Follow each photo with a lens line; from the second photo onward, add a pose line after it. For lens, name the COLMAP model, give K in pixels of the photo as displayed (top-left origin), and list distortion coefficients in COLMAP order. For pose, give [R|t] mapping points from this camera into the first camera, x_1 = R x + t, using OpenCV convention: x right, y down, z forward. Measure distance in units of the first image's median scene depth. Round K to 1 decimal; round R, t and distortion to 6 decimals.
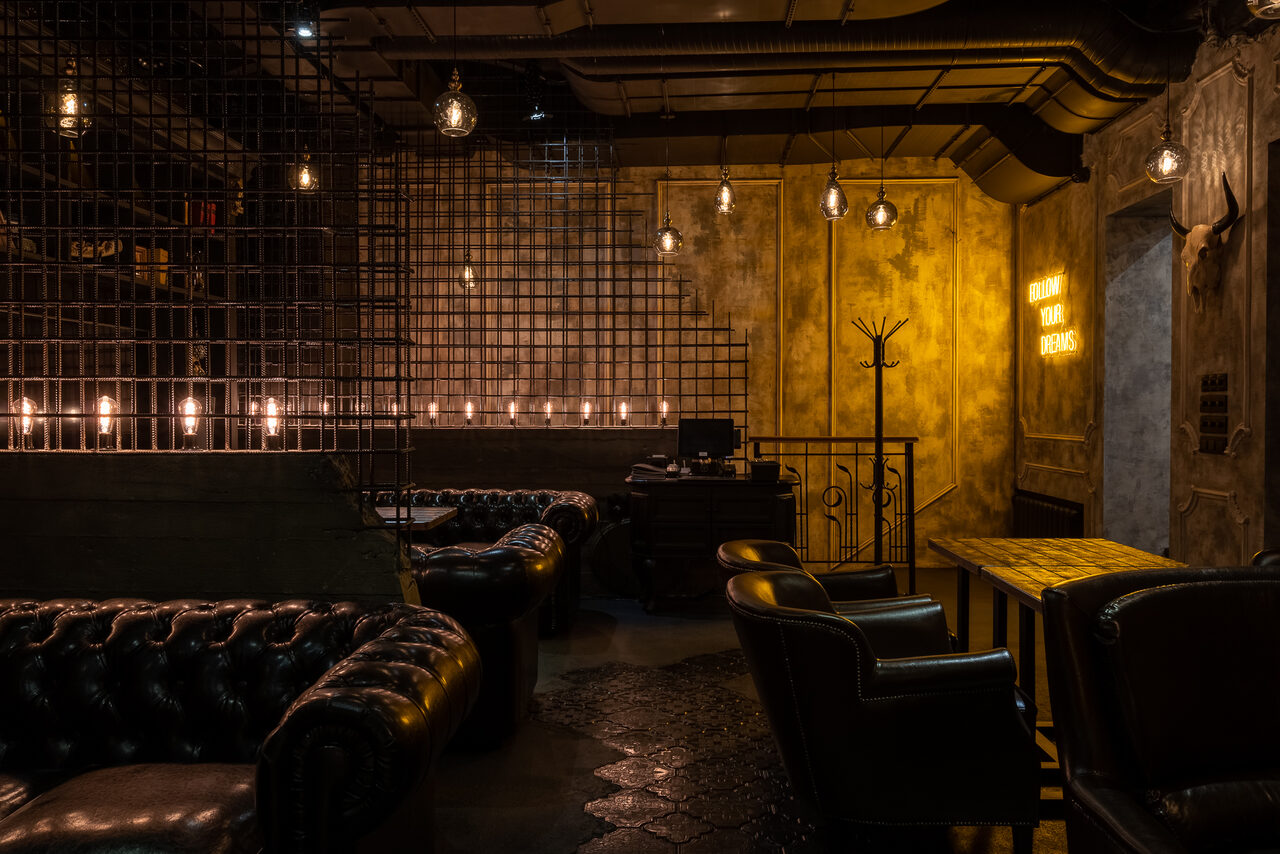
lens RADIAL K [[968.9, 0, 642.0], [0, 968.9, 432.5], [0, 0, 1]] dist [0.002358, -0.003538]
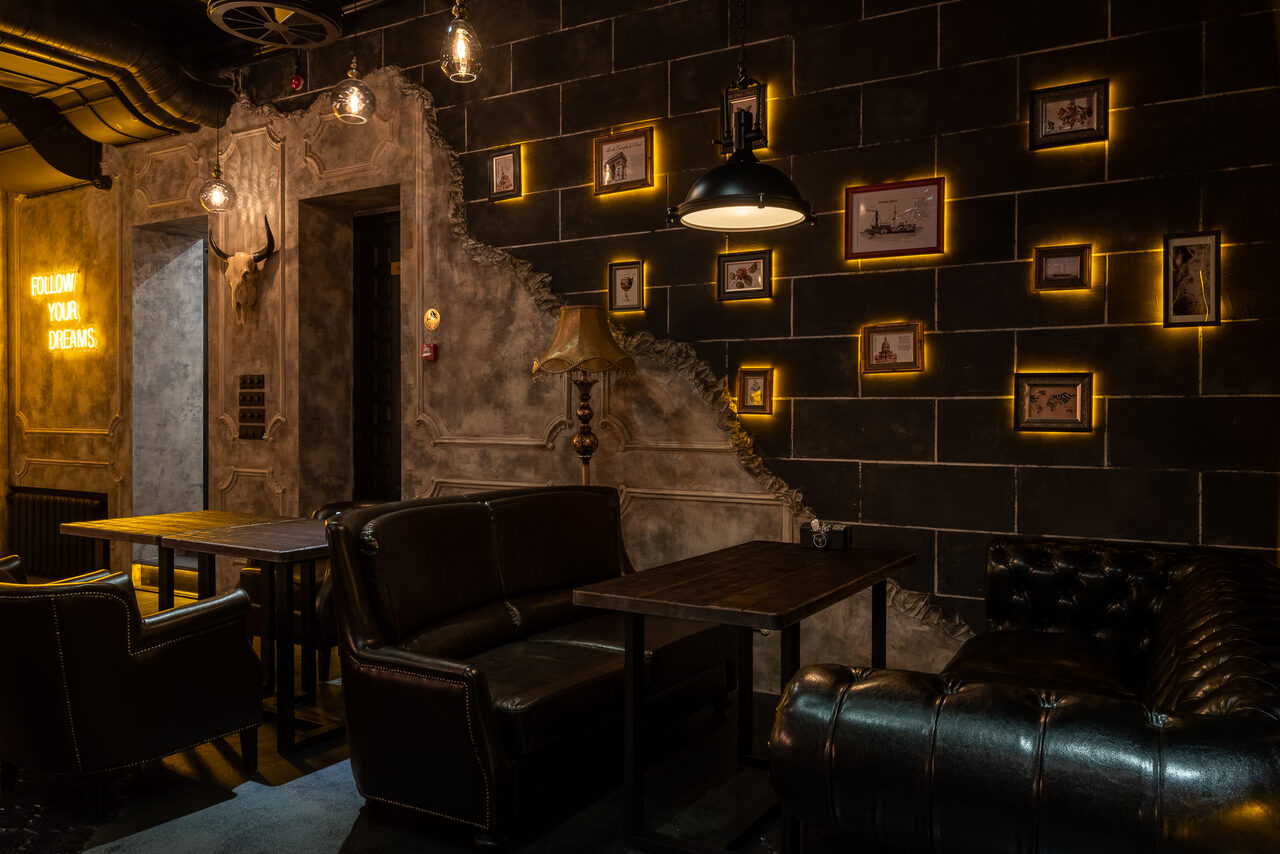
lens RADIAL K [[968.9, 0, 640.7], [0, 968.9, 429.3], [0, 0, 1]] dist [0.002358, -0.003538]
pose [[0.487984, -0.012946, 0.872757, -0.216193], [0.016497, 0.999848, 0.005608, 0.009075], [-0.872697, 0.011661, 0.488123, -0.029223]]
